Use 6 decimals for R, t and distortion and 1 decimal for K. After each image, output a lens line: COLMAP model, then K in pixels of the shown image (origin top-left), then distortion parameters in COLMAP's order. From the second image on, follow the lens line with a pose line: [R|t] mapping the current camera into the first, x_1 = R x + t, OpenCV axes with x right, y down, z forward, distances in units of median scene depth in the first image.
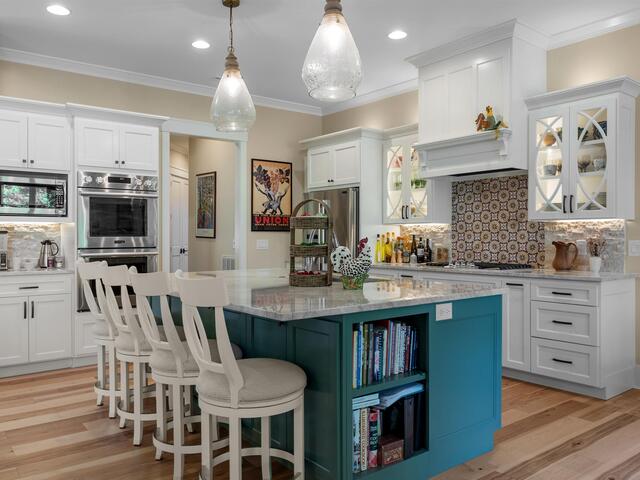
lens RADIAL K [[518.0, 0, 320.0], [0, 518.0, 240.0], [0, 0, 1]] dist [0.004279, 0.004128]
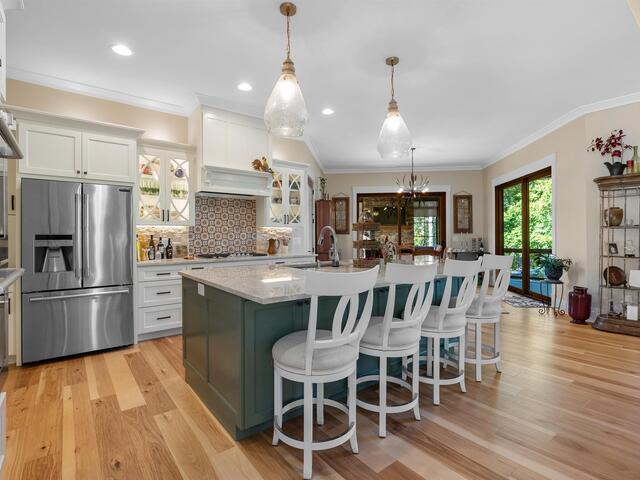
lens RADIAL K [[327.1, 0, 323.4], [0, 327.1, 240.0], [0, 0, 1]] dist [-0.004893, 0.000179]
pose [[-0.005926, -0.013484, 0.999892, -0.586180], [0.009656, 0.999862, 0.013541, -0.005370], [-0.999936, 0.009735, -0.005795, 0.666763]]
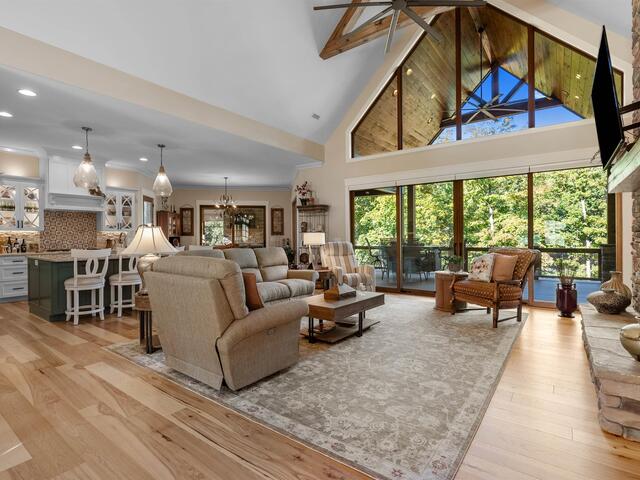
lens RADIAL K [[327.1, 0, 323.4], [0, 327.1, 240.0], [0, 0, 1]] dist [-0.004893, 0.000179]
pose [[-0.276358, -0.009164, 0.961011, -1.245407], [0.010675, 0.999864, 0.012604, -0.001655], [-0.960996, 0.013742, -0.276222, 0.308456]]
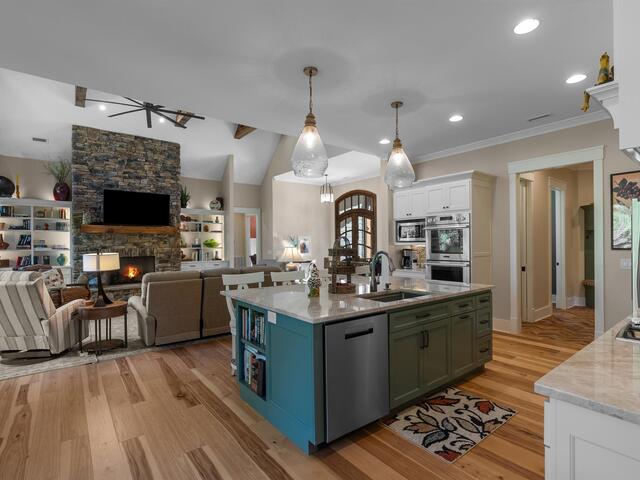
lens RADIAL K [[325.3, 0, 322.3], [0, 325.3, 244.1], [0, 0, 1]] dist [-0.006469, -0.000347]
pose [[0.007841, 0.000950, -0.999969, 0.561634], [0.000678, 0.999999, 0.000955, -0.033695], [0.999969, -0.000685, 0.007841, 0.548543]]
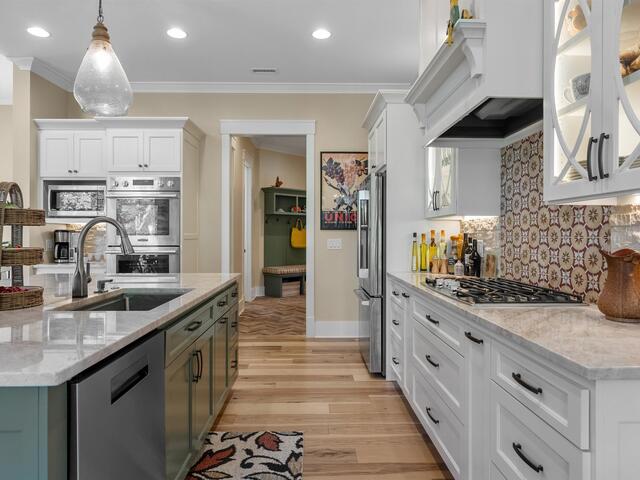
lens RADIAL K [[423.9, 0, 320.2], [0, 423.9, 232.8], [0, 0, 1]] dist [0.001346, 0.000886]
pose [[0.803891, -0.001164, -0.594775, 0.385582], [-0.005326, 0.999944, -0.009154, -0.005243], [0.594752, 0.010527, 0.803840, 0.465795]]
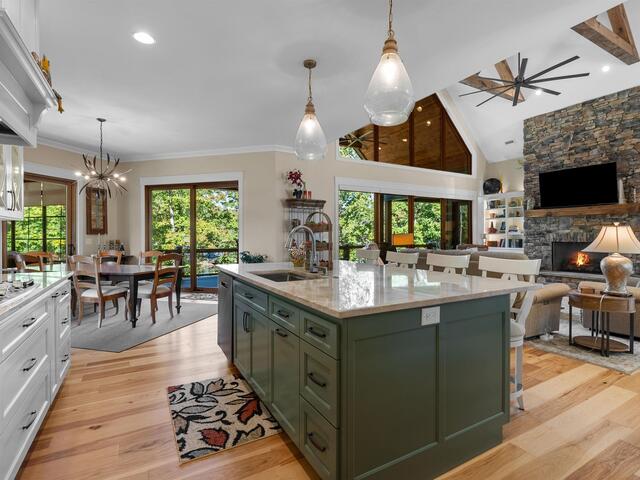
lens RADIAL K [[328.1, 0, 323.4], [0, 328.1, 236.6], [0, 0, 1]] dist [-0.004492, -0.000146]
pose [[-0.989920, 0.001268, 0.141620, -0.095970], [0.002264, 0.999974, 0.006873, -0.008350], [-0.141608, 0.007125, -0.989897, 1.134634]]
